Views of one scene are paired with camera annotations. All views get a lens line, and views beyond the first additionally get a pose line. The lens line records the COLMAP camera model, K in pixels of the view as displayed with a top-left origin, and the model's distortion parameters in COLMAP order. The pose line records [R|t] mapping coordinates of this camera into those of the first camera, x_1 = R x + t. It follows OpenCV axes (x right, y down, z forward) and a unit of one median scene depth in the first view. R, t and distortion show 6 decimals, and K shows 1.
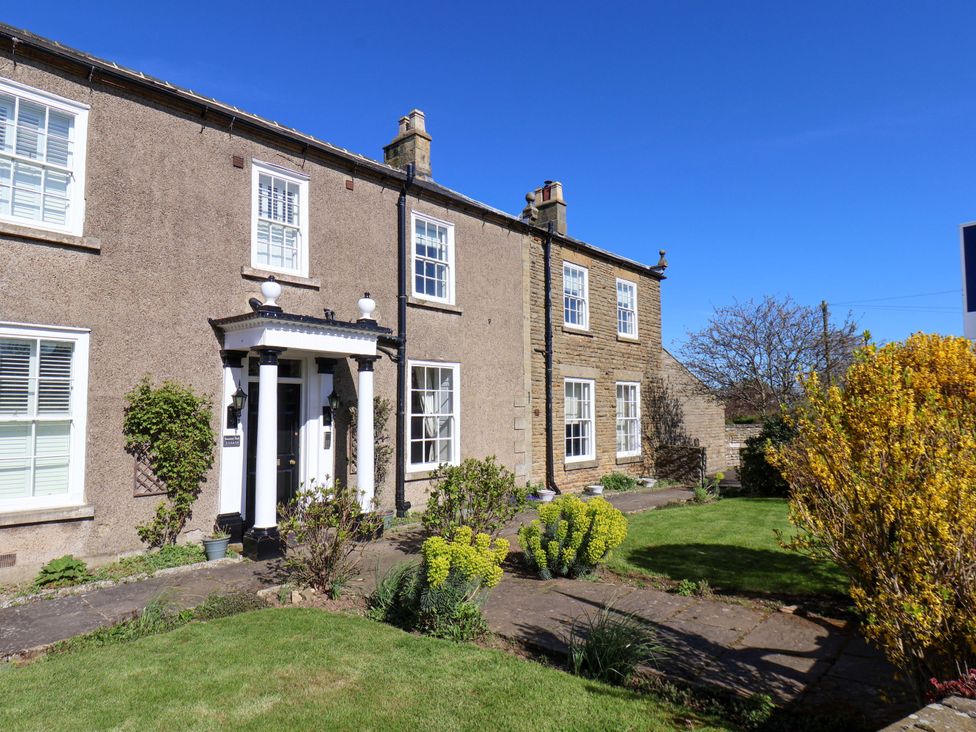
lens RADIAL K [[571.2, 0, 490.3], [0, 571.2, 368.2], [0, 0, 1]] dist [0.002758, 0.000874]
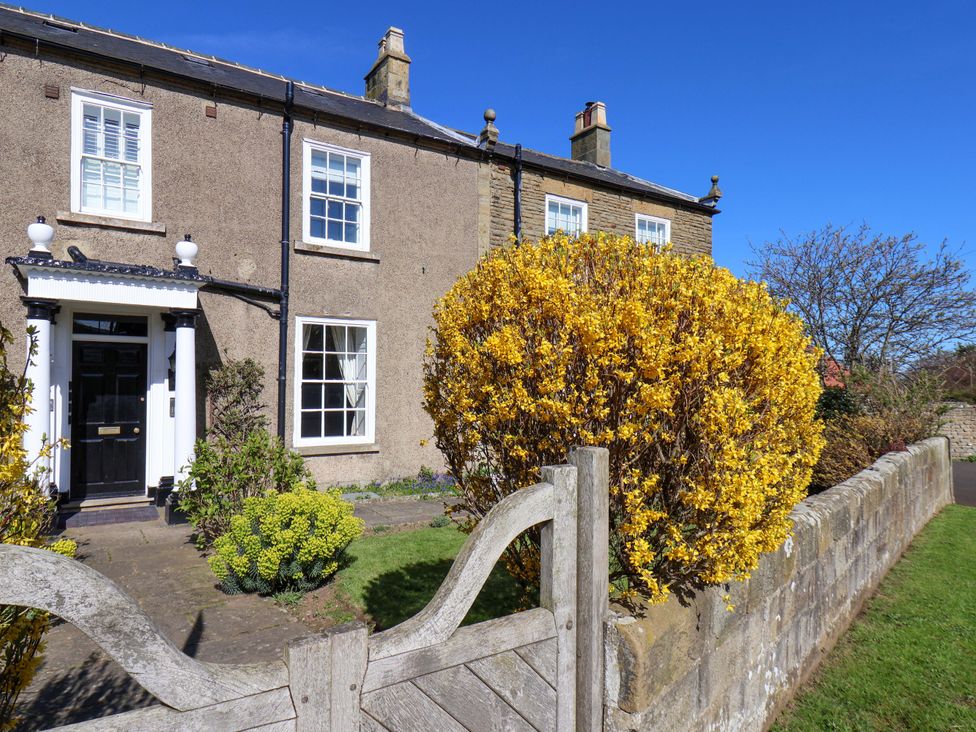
lens RADIAL K [[608.2, 0, 491.7], [0, 608.2, 369.2], [0, 0, 1]] dist [0.010351, -0.008609]
pose [[0.969074, 0.008118, -0.246635, 0.341457], [0.005411, 0.998520, 0.054125, 0.015488], [0.246709, -0.053786, 0.967596, 0.173206]]
